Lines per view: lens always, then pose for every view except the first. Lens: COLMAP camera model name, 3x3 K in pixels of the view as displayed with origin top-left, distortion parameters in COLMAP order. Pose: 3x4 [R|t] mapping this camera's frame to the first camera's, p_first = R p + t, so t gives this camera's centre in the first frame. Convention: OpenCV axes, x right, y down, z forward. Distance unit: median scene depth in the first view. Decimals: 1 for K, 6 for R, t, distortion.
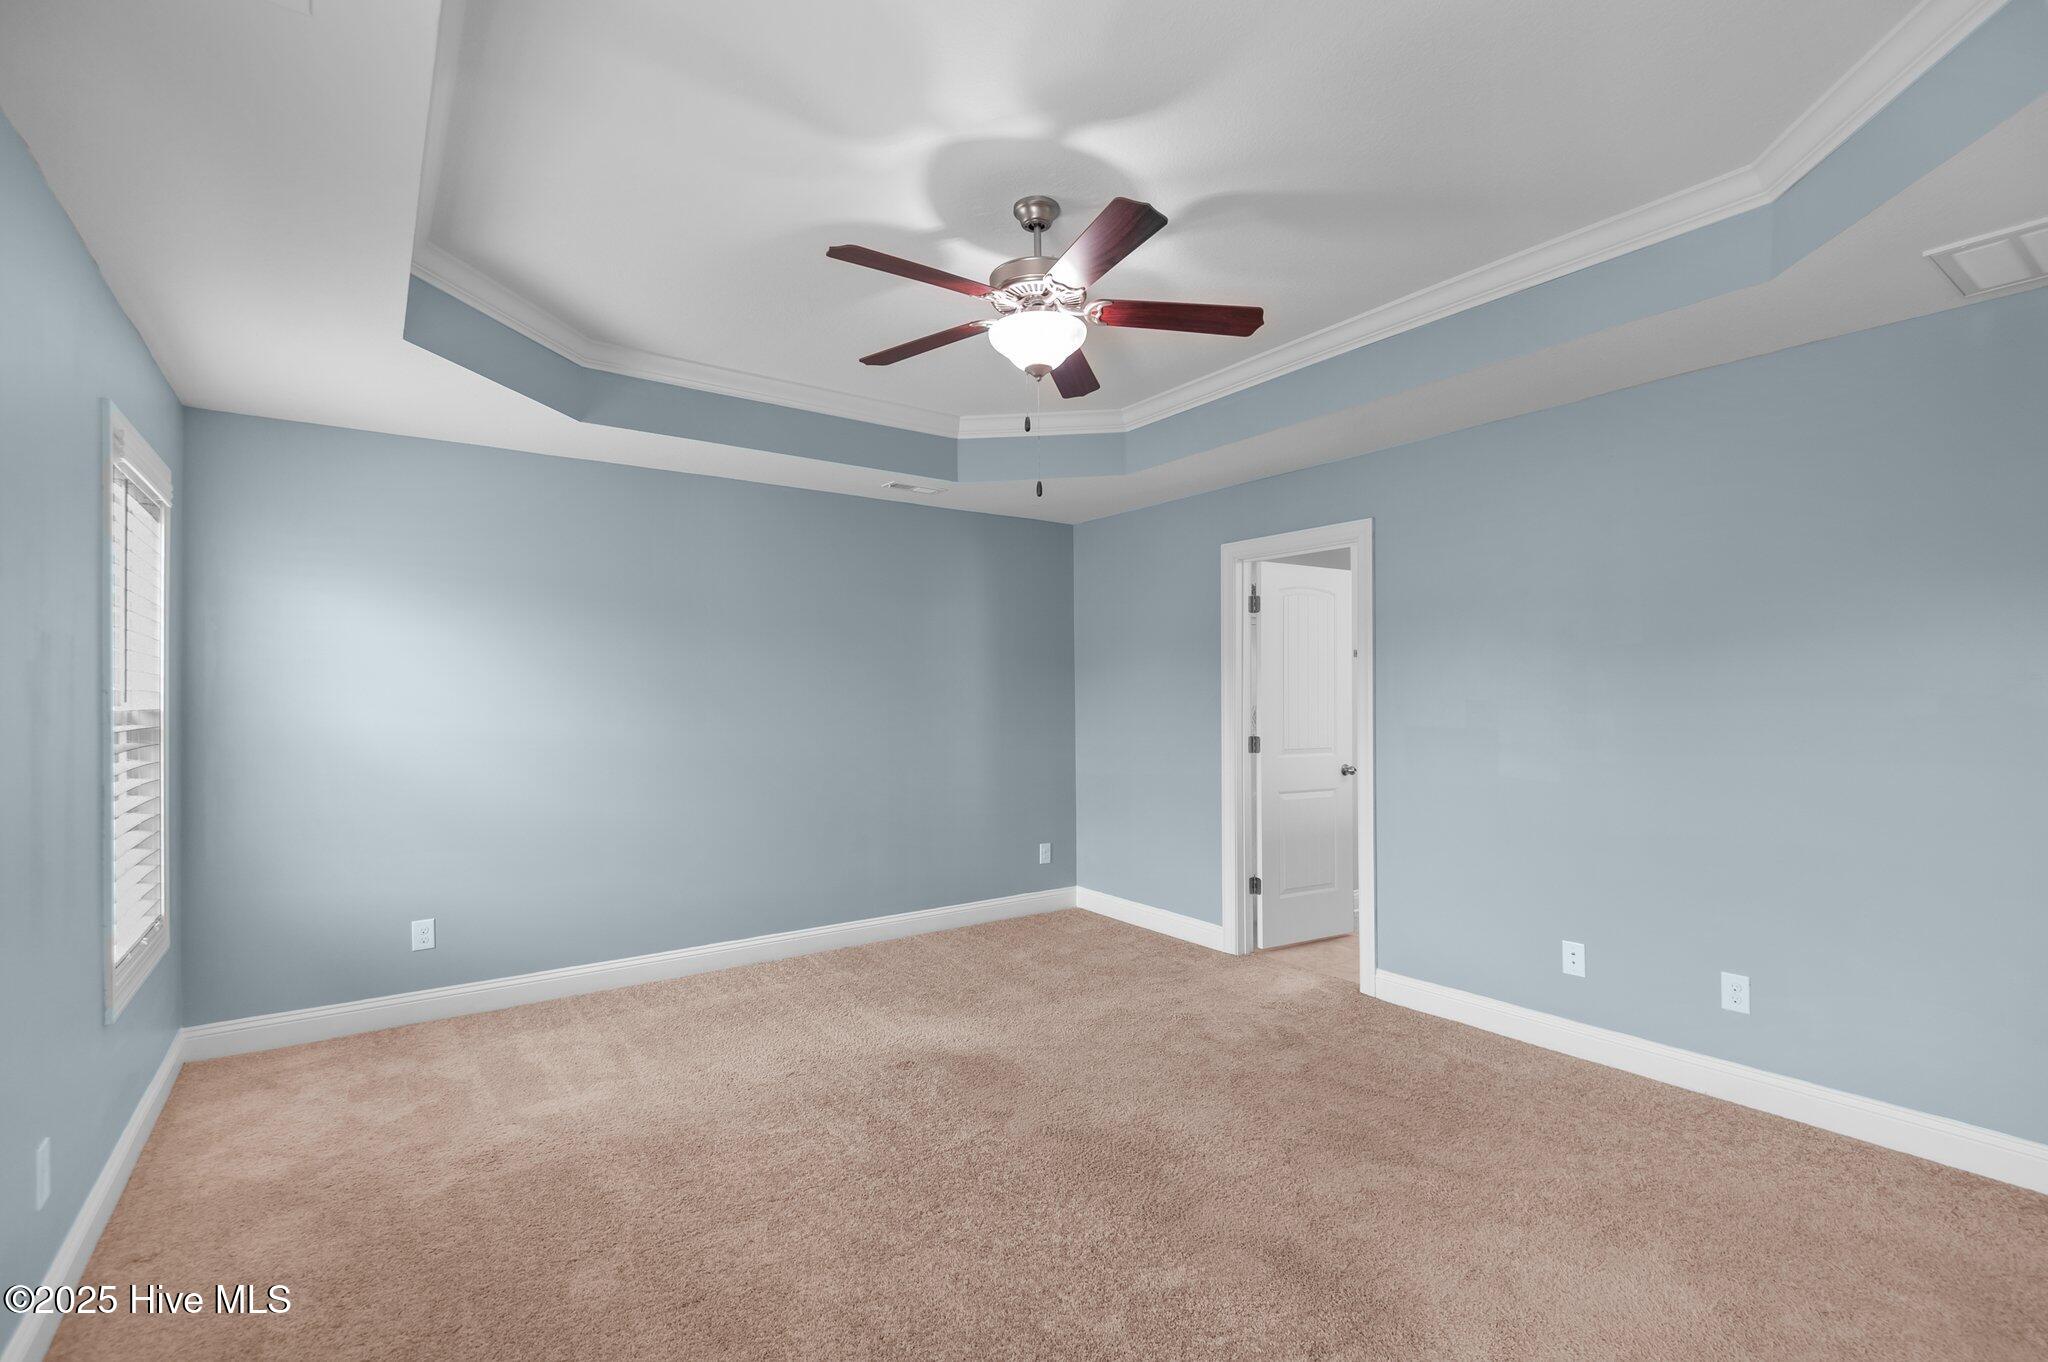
lens RADIAL K [[927.0, 0, 1015.6], [0, 927.0, 688.9], [0, 0, 1]] dist [0.016053, -0.003921]
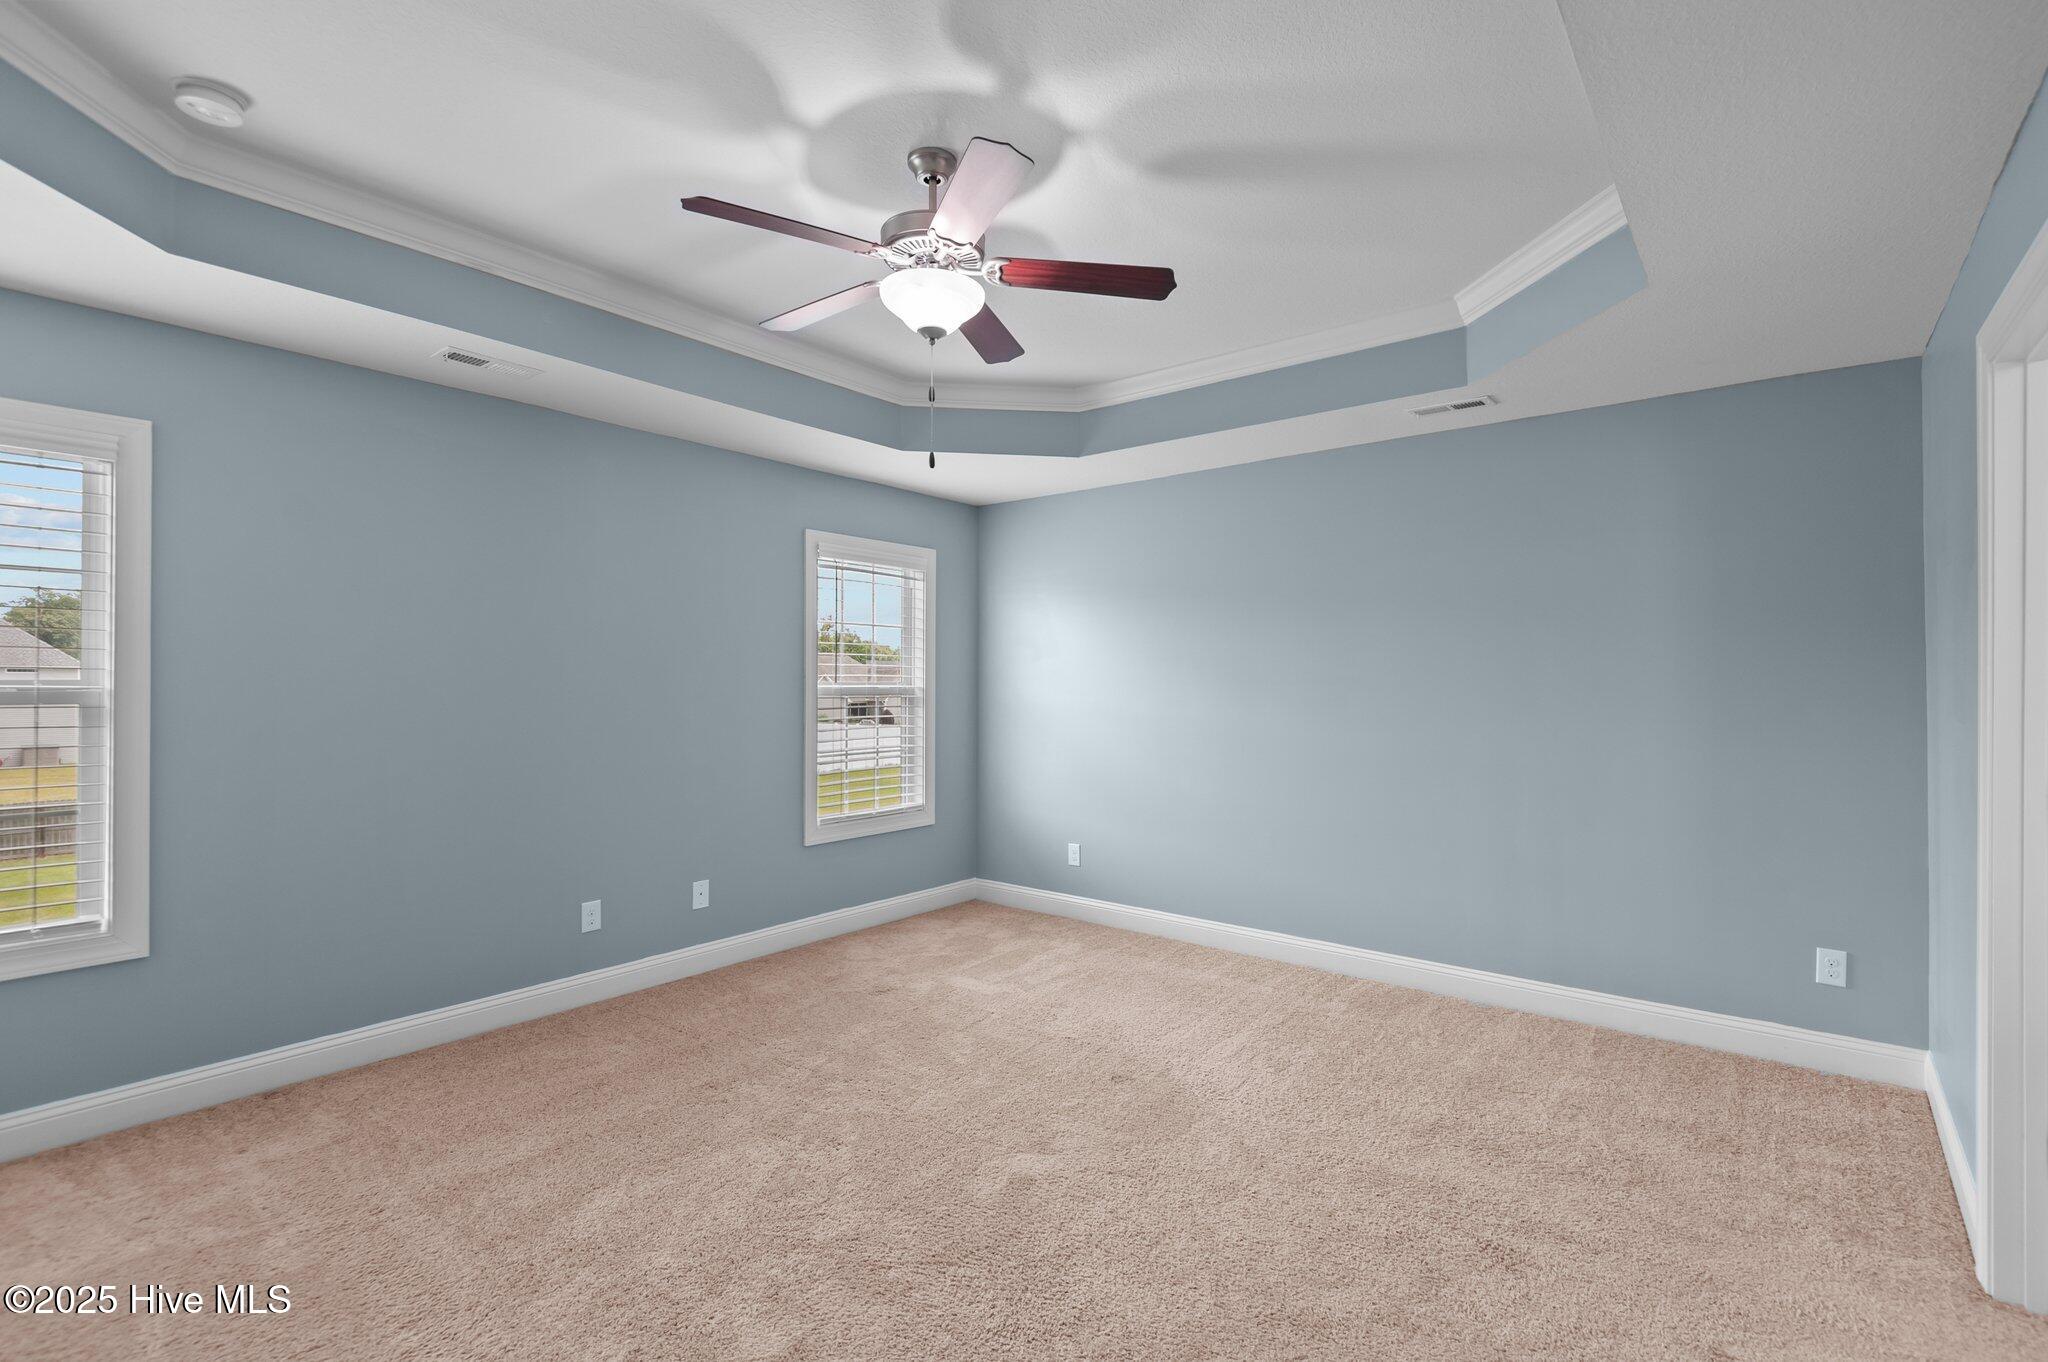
lens RADIAL K [[927.0, 0, 1020.1], [0, 927.0, 673.3], [0, 0, 1]] dist [0.016053, -0.003921]
pose [[0.286315, 0.001181, -0.958135, 0.642331], [0.000953, 0.999998, 0.001517, -0.000591], [0.958135, -0.001348, 0.286314, 0.552793]]
